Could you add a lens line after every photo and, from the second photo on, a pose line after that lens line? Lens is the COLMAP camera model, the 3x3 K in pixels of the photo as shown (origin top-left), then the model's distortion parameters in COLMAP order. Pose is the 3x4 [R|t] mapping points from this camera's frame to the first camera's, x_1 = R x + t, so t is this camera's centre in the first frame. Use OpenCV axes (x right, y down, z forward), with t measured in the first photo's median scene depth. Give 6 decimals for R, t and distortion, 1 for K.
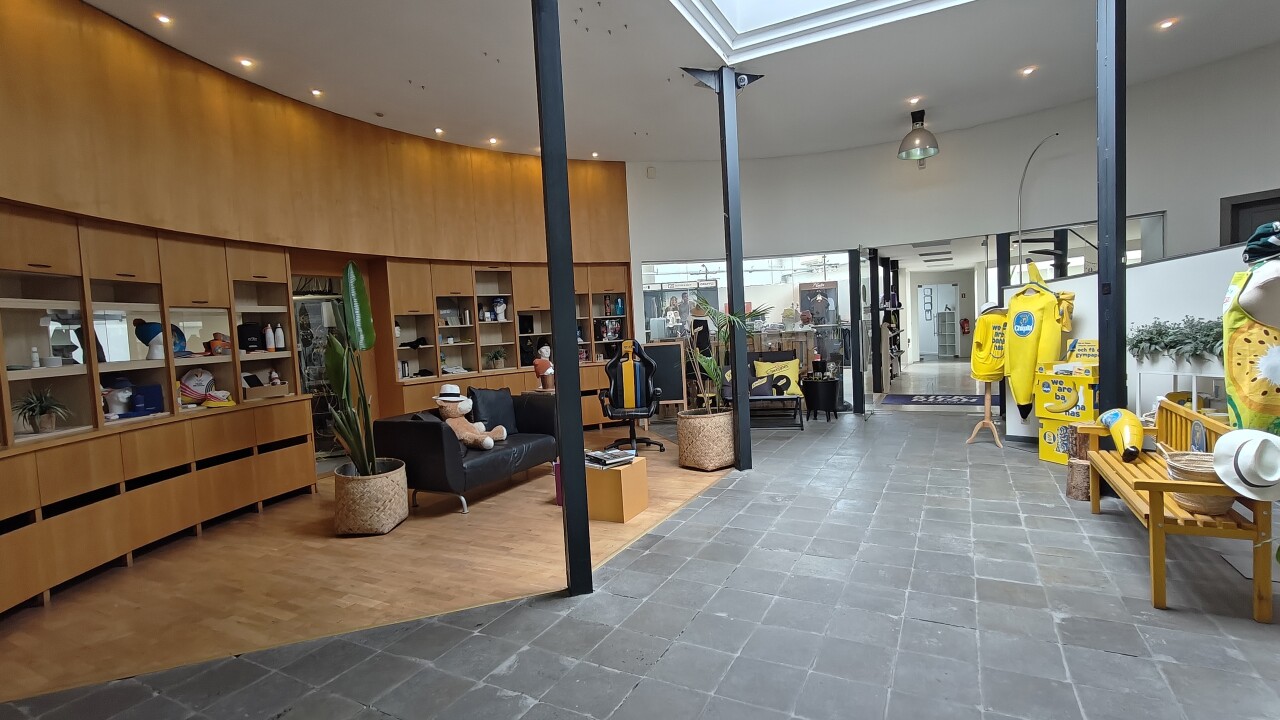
lens RADIAL K [[602.8, 0, 632.0], [0, 602.8, 361.3], [0, 0, 1]] dist [0.004498, 0.003154]
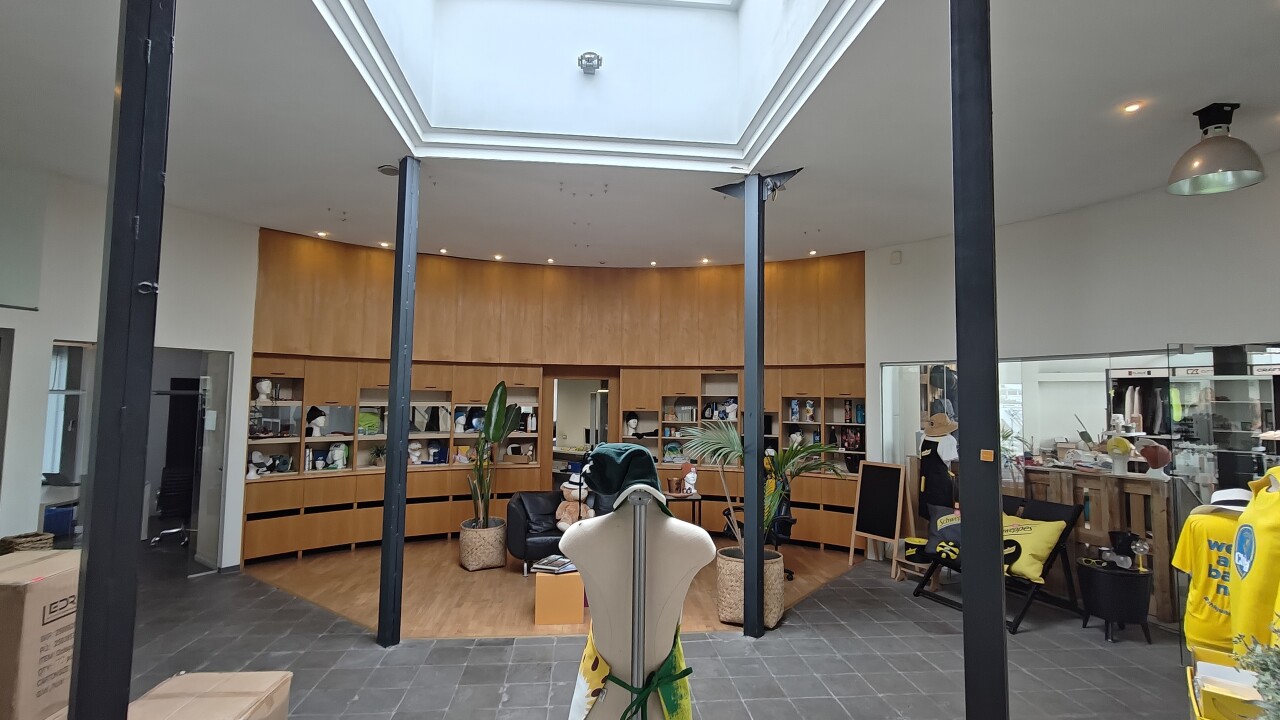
lens RADIAL K [[602.8, 0, 633.8], [0, 602.8, 355.2], [0, 0, 1]] dist [0.004498, 0.003154]
pose [[0.545923, 0.001569, -0.837834, 0.816697], [-0.089821, 0.994345, -0.056665, -0.147751], [0.833006, 0.106190, 0.542977, 0.382525]]
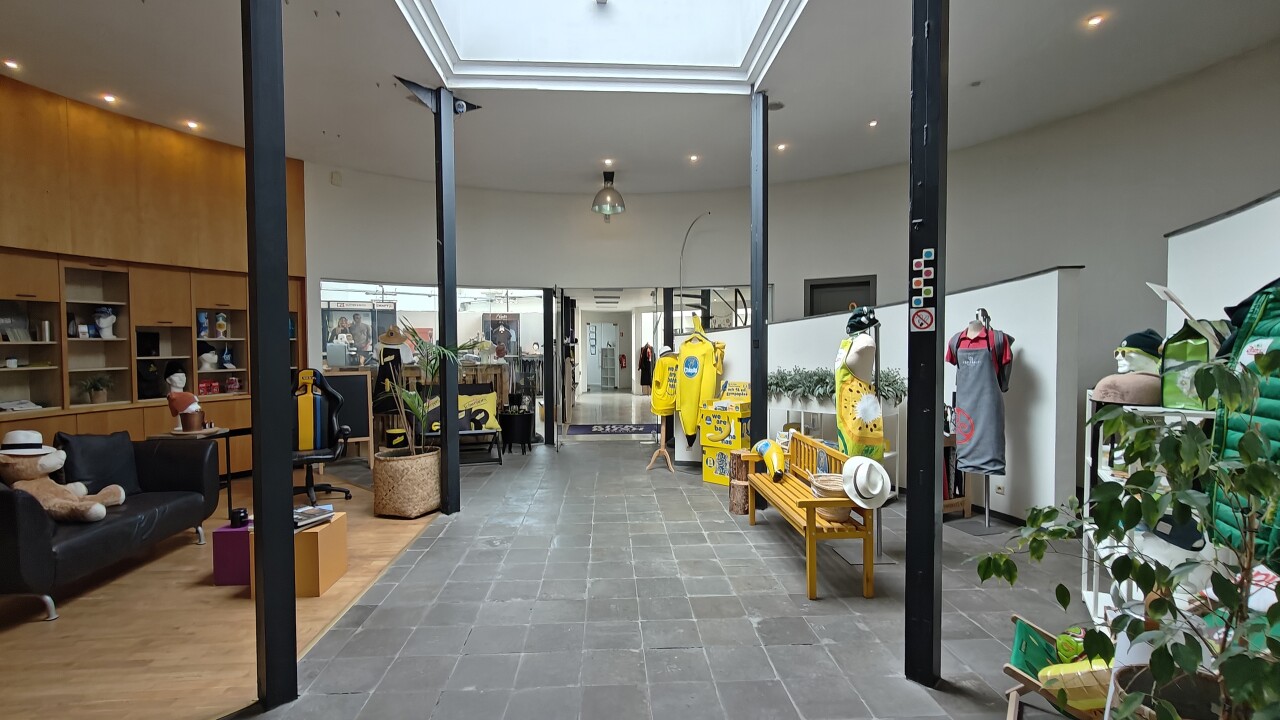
lens RADIAL K [[602.8, 0, 633.9], [0, 602.8, 361.0], [0, 0, 1]] dist [0.004498, 0.003154]
pose [[0.855043, 0.034590, 0.517403, -0.067039], [-0.011985, 0.998824, -0.046969, -0.016449], [-0.518419, 0.033959, 0.854452, 0.043798]]
